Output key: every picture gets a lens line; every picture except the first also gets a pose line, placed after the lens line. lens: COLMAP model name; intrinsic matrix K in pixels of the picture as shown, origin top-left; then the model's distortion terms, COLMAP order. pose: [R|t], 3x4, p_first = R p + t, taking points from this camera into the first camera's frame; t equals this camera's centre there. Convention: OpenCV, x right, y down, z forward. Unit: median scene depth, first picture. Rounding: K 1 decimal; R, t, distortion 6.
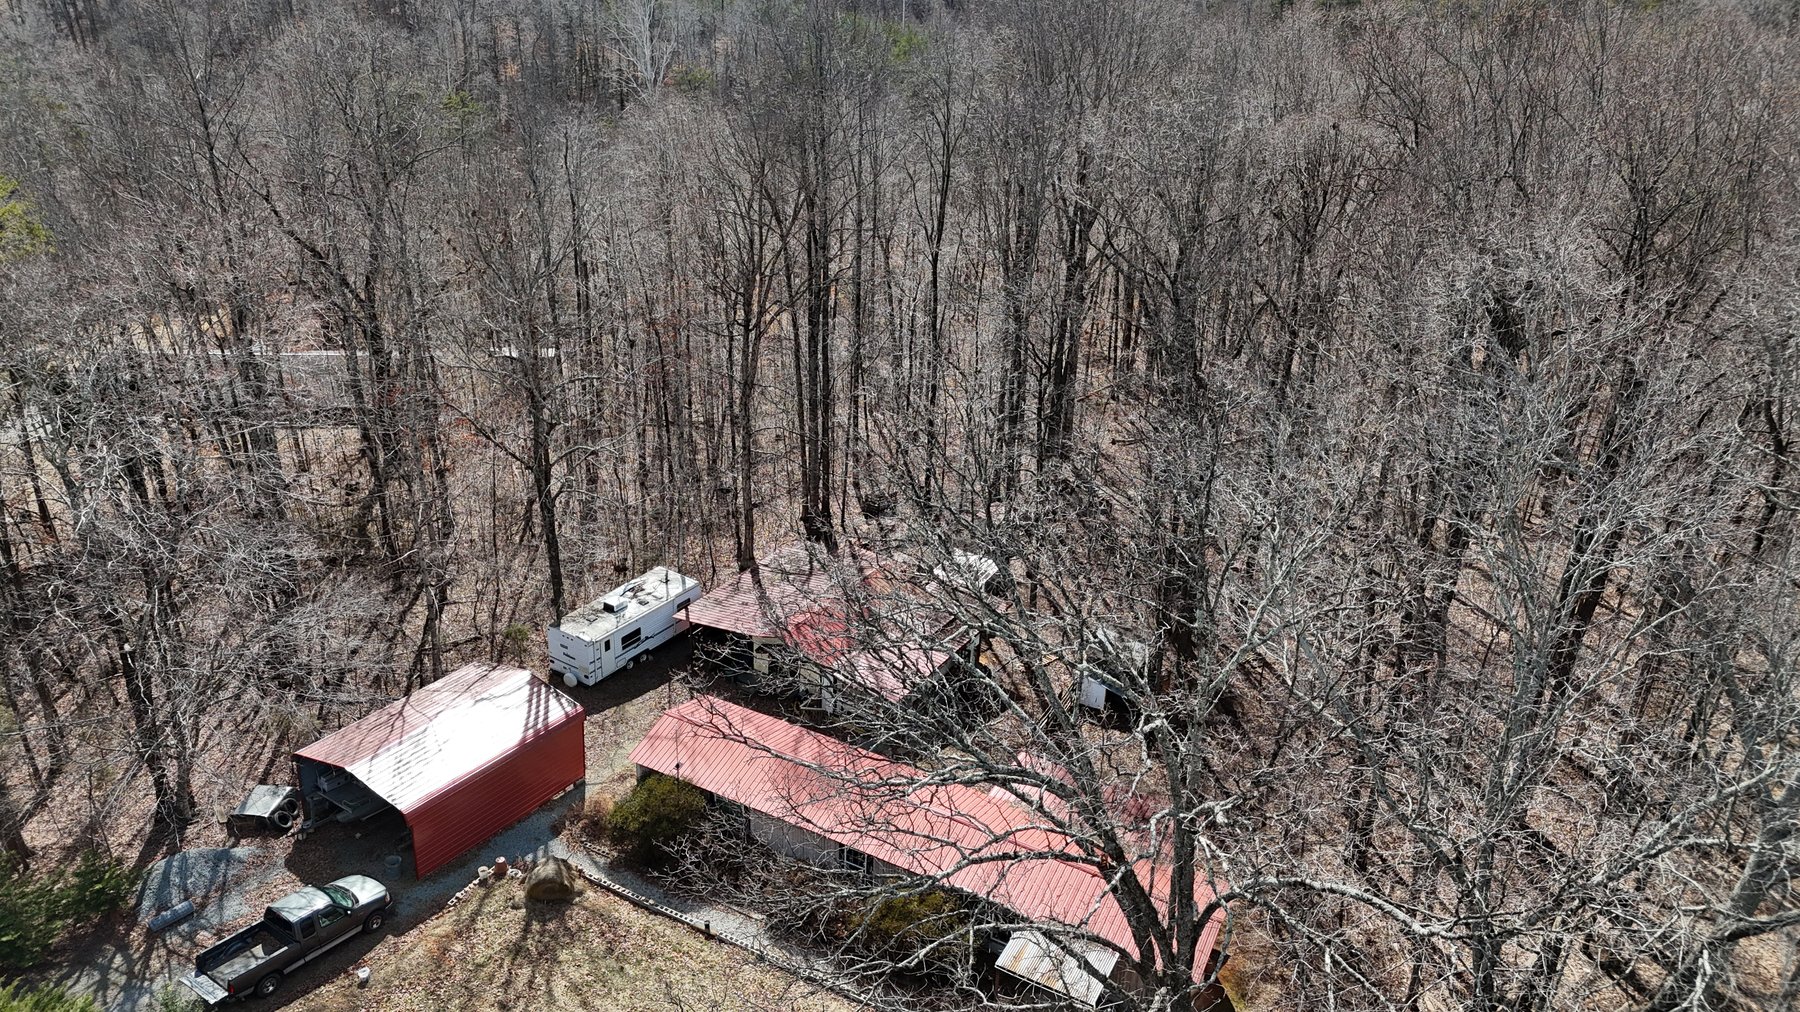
lens RADIAL K [[1315.1, 0, 905.6], [0, 1315.1, 497.7], [0, 0, 1]] dist [0.083711, -0.084129]
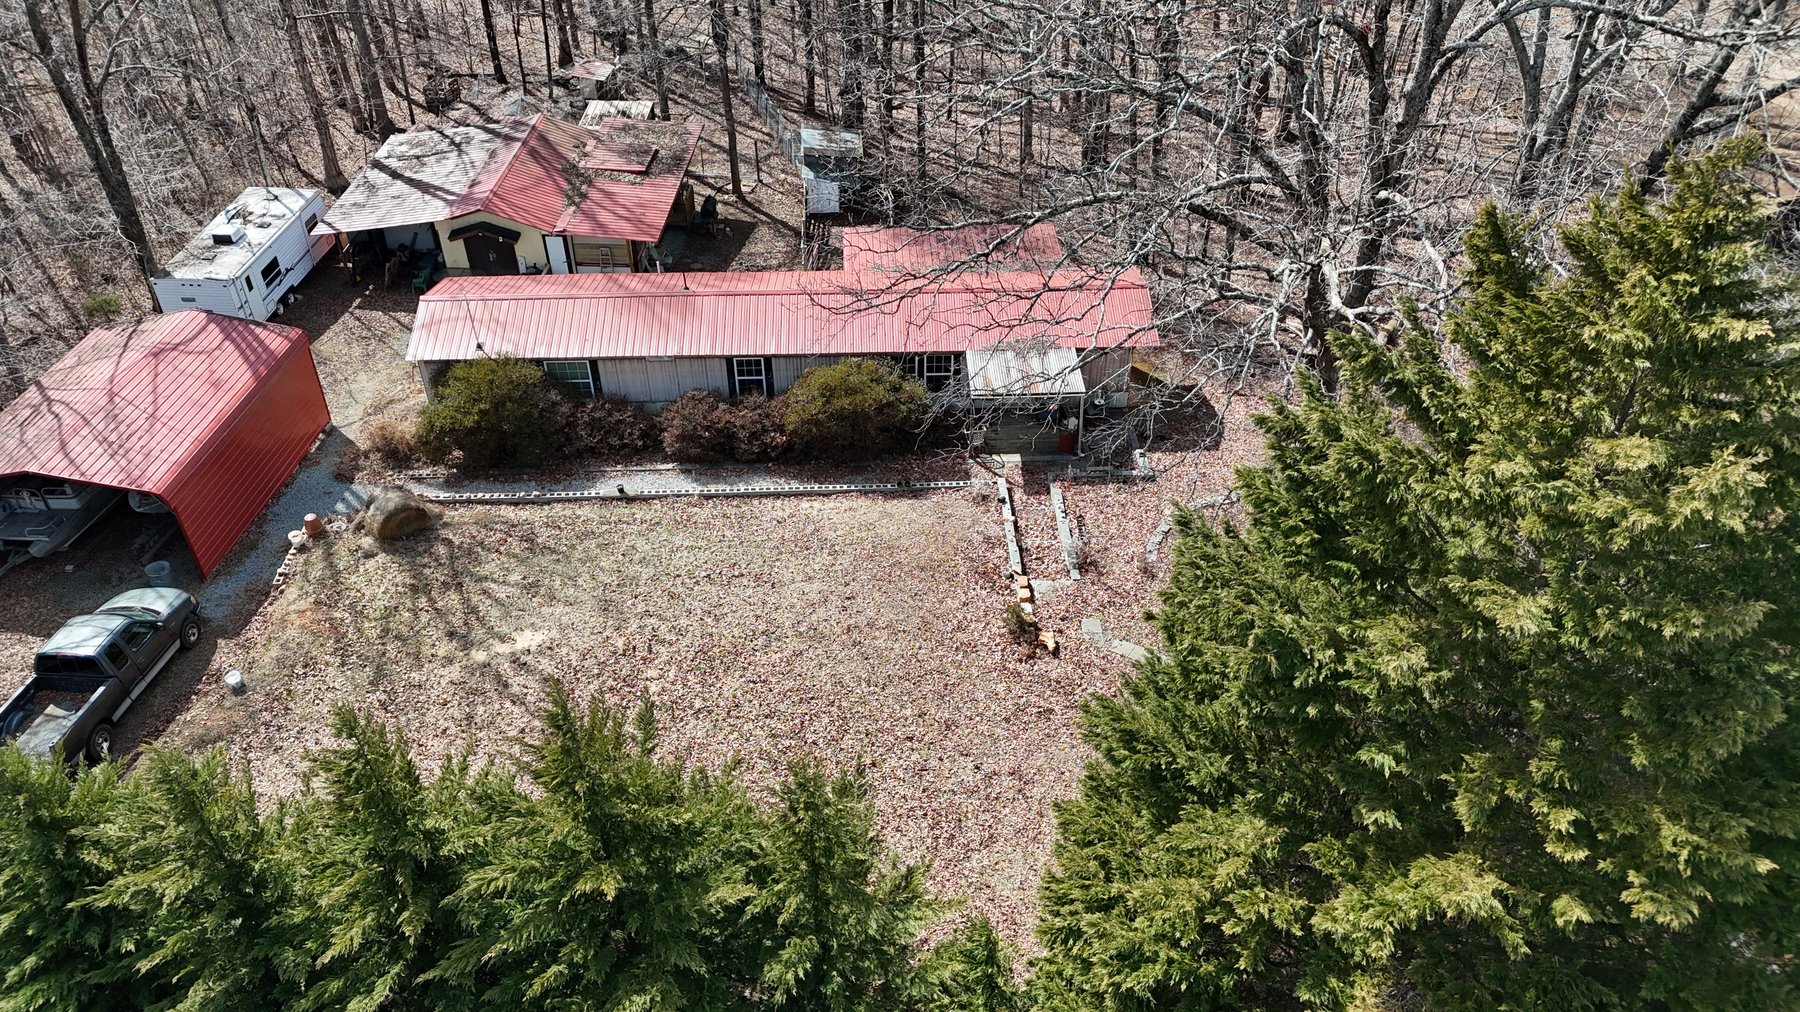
lens RADIAL K [[1326.3, 0, 907.6], [0, 1326.3, 494.2], [0, 0, 1]] dist [0.080393, -0.068721]
pose [[0.863219, -0.339566, 0.373561, -0.272893], [0.246418, 0.929250, 0.275267, 0.124318], [-0.440603, -0.145563, 0.885822, 0.163286]]
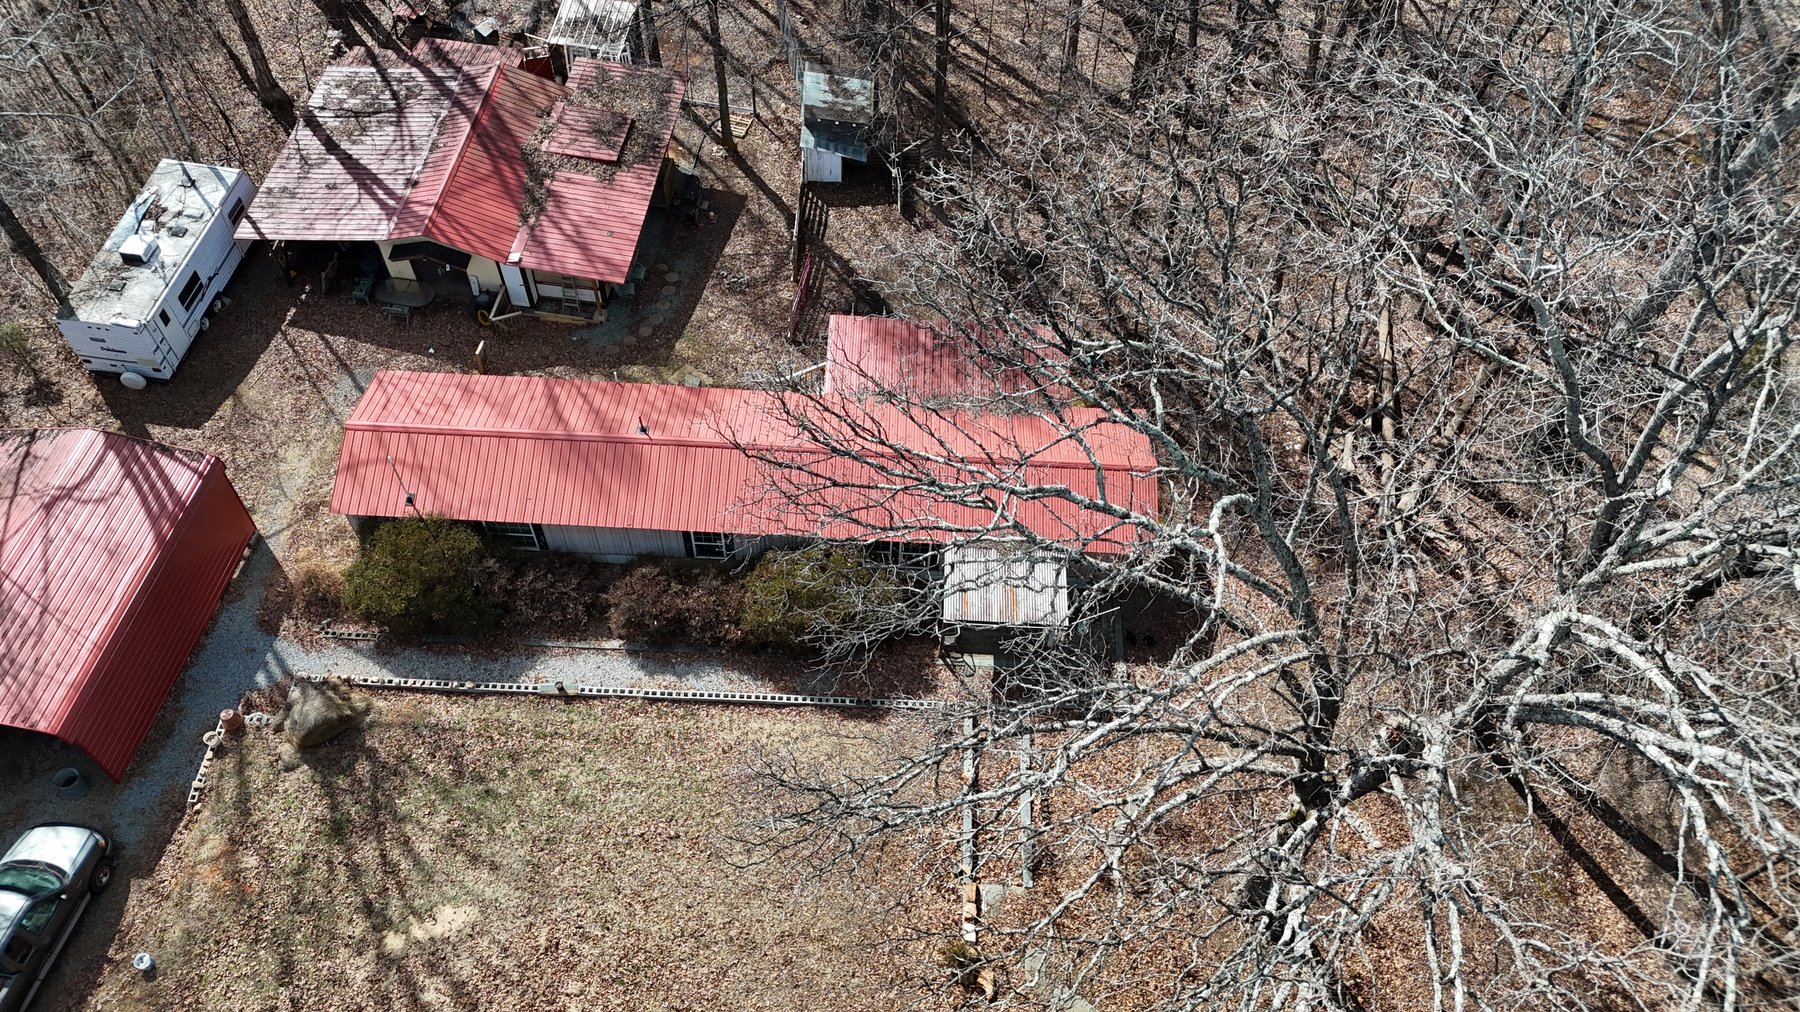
lens RADIAL K [[1308.7, 0, 902.7], [0, 1308.7, 505.3], [0, 0, 1]] dist [0.091696, -0.090120]
pose [[0.897934, -0.363428, 0.248265, -0.108887], [0.183673, 0.822022, 0.539021, -0.127569], [-0.399974, -0.438406, 0.804873, 0.308940]]
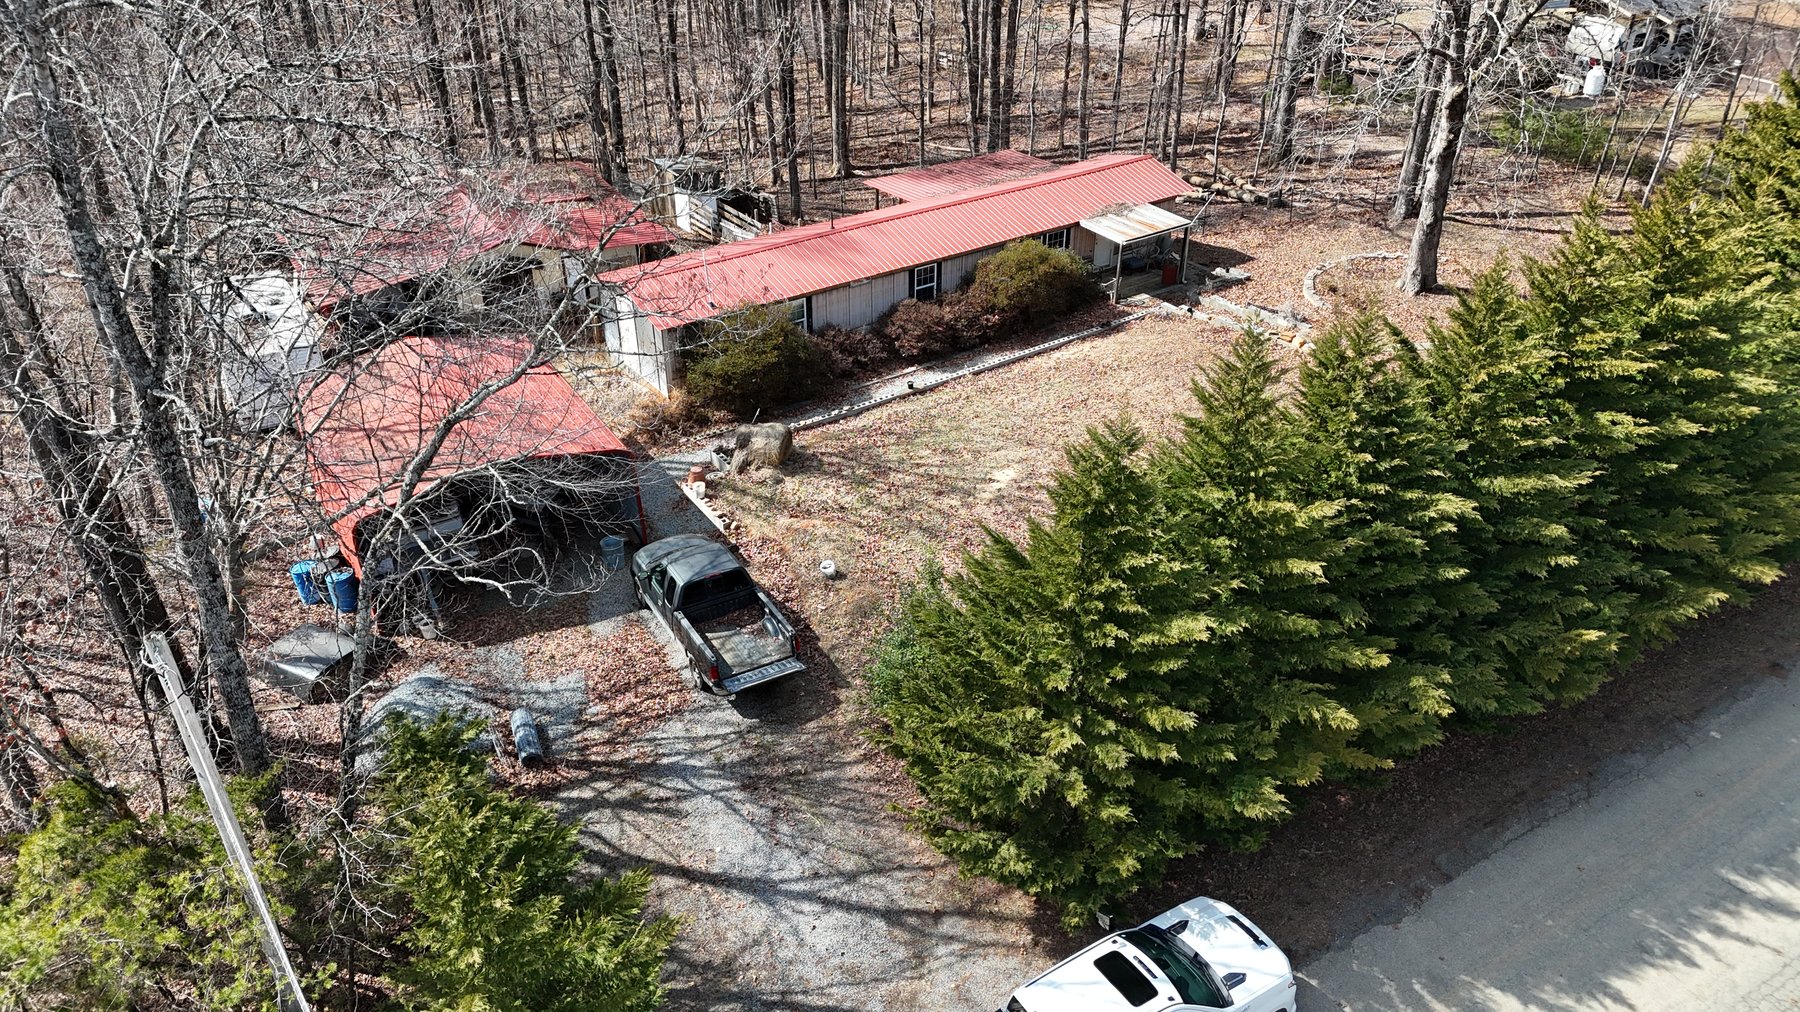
lens RADIAL K [[1326.3, 0, 907.6], [0, 1326.3, 494.2], [0, 0, 1]] dist [0.080393, -0.068721]
pose [[0.441399, -0.492780, 0.749890, -0.764099], [0.395756, 0.856946, 0.330181, 0.078538], [-0.805322, 0.151032, 0.573276, 0.444458]]
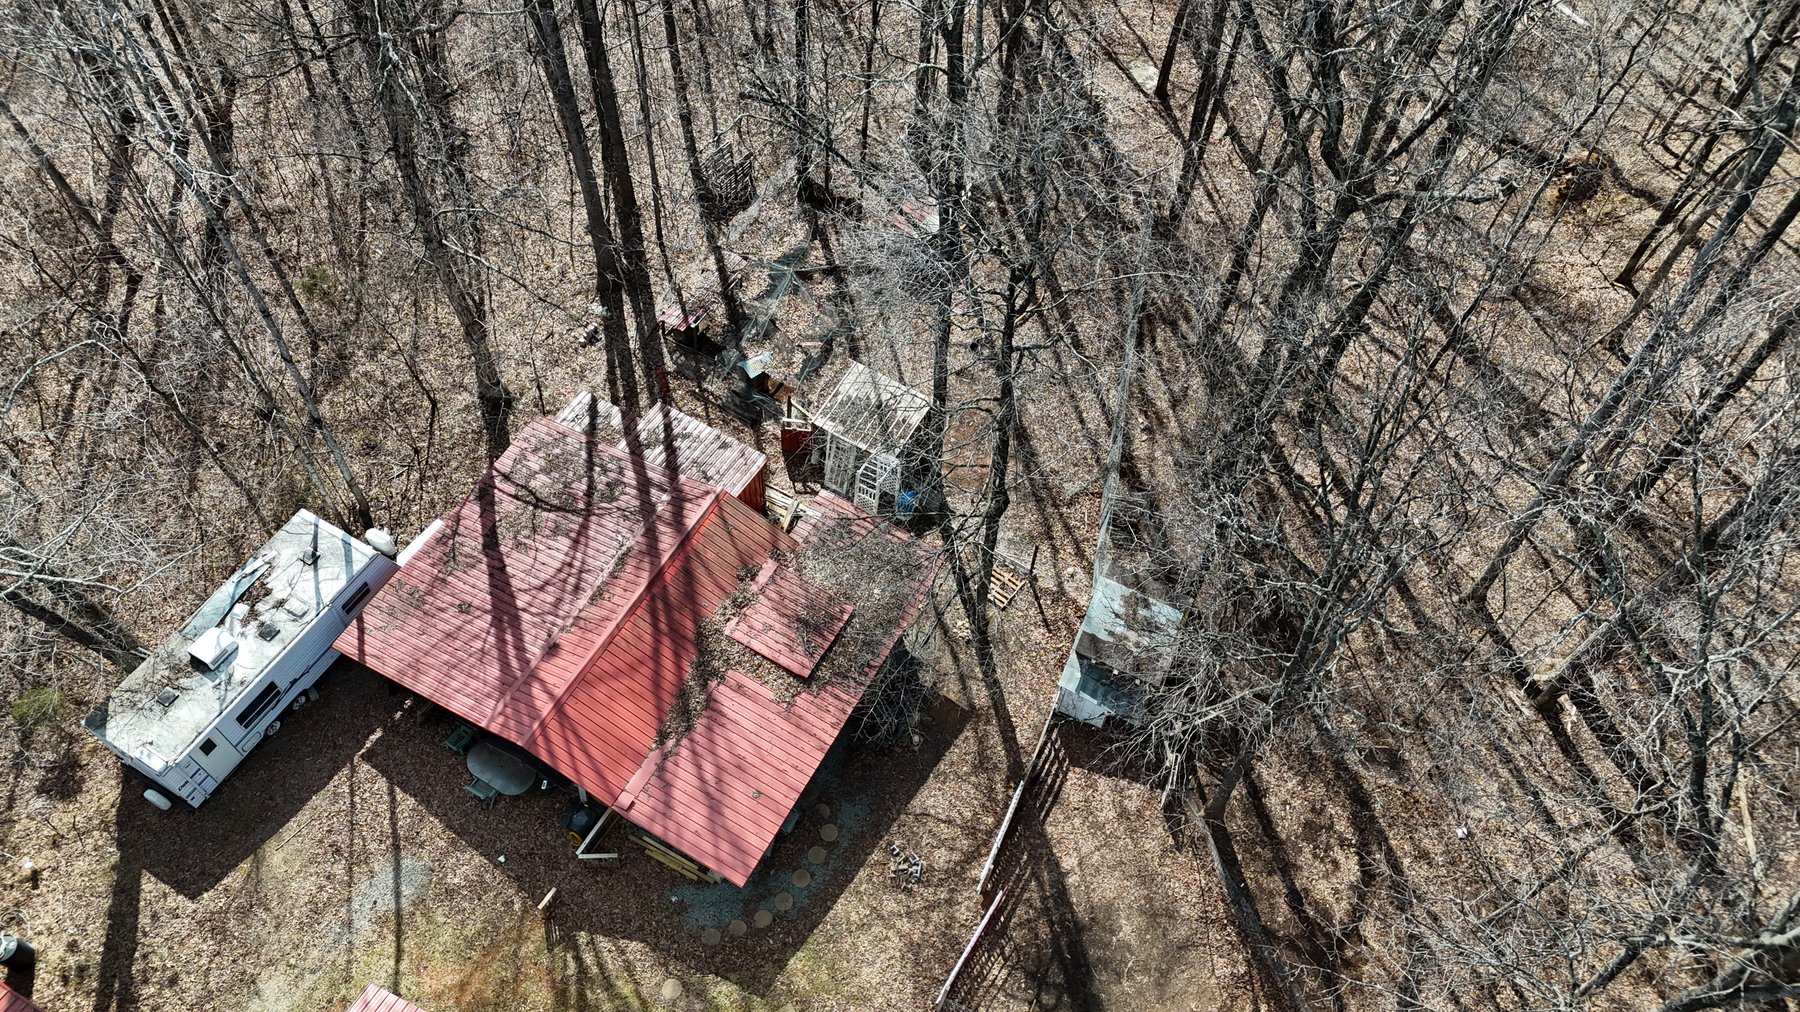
lens RADIAL K [[1308.7, 0, 902.7], [0, 1308.7, 505.3], [0, 0, 1]] dist [0.091696, -0.090120]
pose [[0.998054, -0.048711, 0.038919, 0.050833], [0.020434, 0.845281, 0.533931, -0.307706], [-0.058906, -0.532097, 0.844632, 0.681397]]
